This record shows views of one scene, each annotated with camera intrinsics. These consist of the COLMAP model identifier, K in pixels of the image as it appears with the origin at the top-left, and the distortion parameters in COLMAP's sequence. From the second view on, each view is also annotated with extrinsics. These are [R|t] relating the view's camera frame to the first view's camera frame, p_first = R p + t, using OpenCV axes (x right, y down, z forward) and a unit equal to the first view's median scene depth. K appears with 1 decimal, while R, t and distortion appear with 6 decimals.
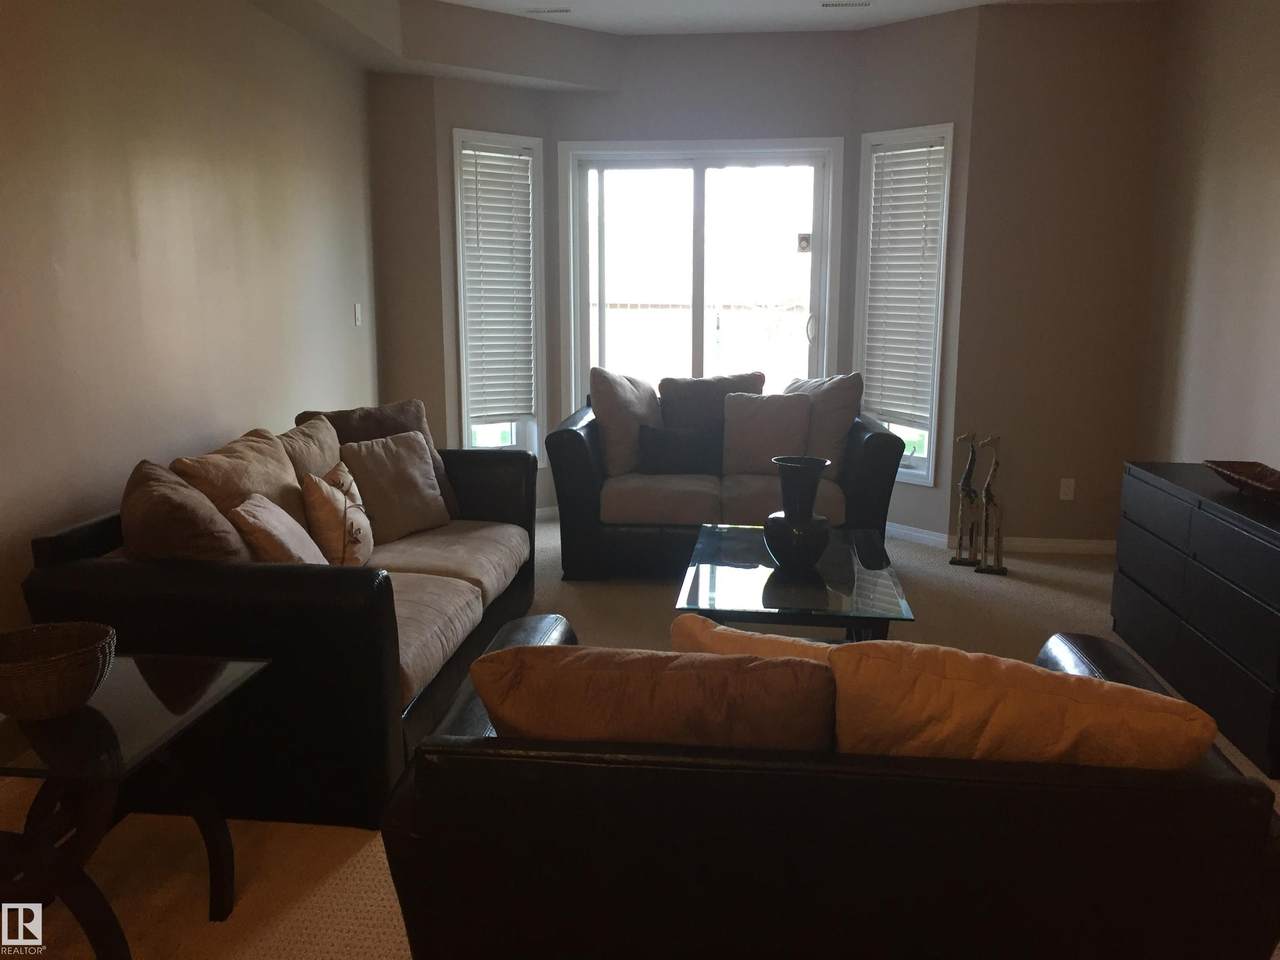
lens RADIAL K [[1101.3, 0, 640.7], [0, 1101.3, 480.3], [0, 0, 1]] dist [0.083721, -0.048201]
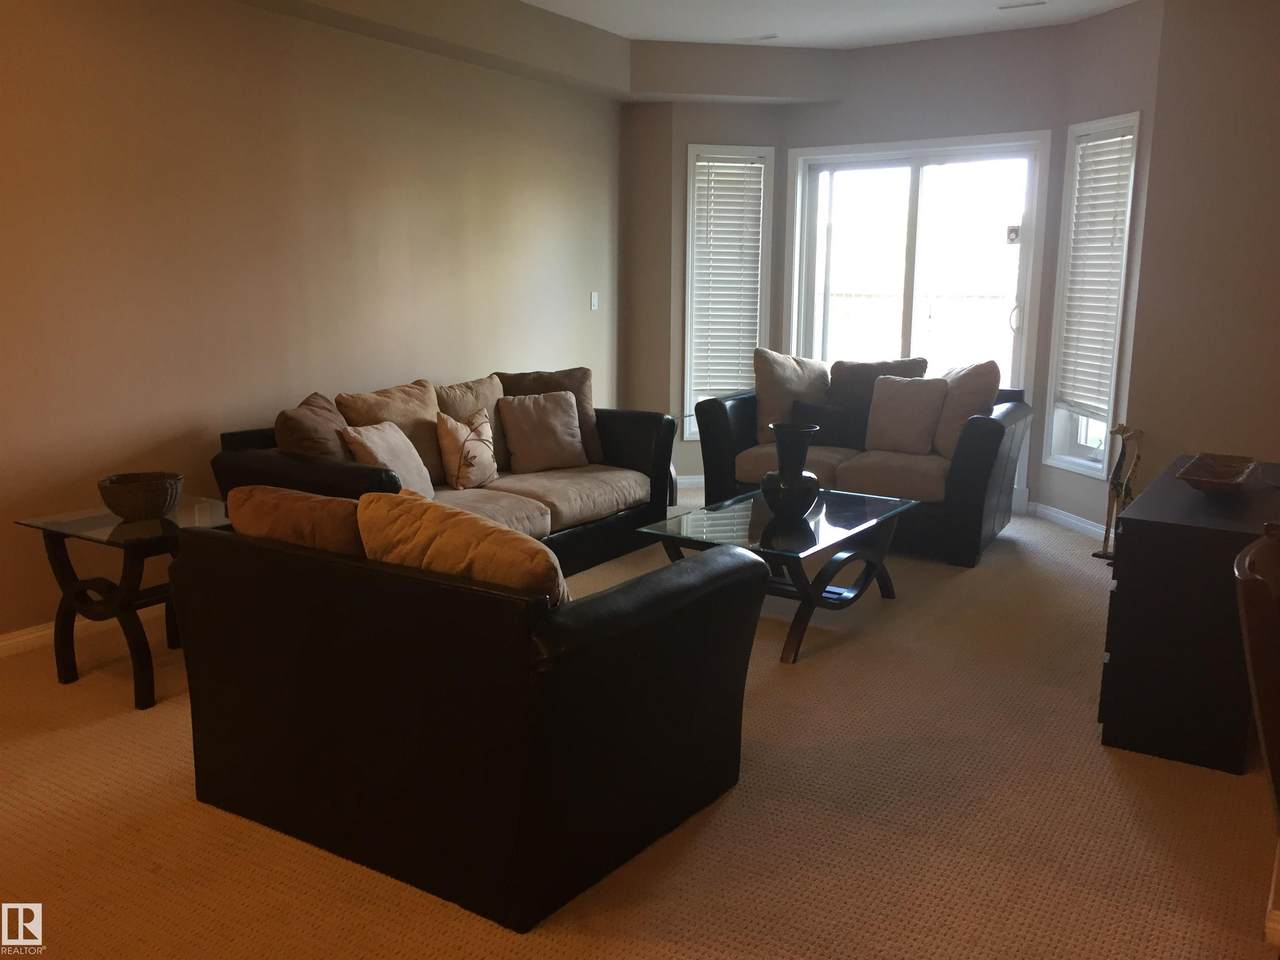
lens RADIAL K [[1101.3, 0, 638.5], [0, 1101.3, 485.9], [0, 0, 1]] dist [0.083721, -0.048201]
pose [[0.891964, 0.086287, -0.443795, 0.334811], [-0.081152, 0.996232, 0.030594, 0.014219], [0.444763, 0.008727, 0.895606, -0.079133]]
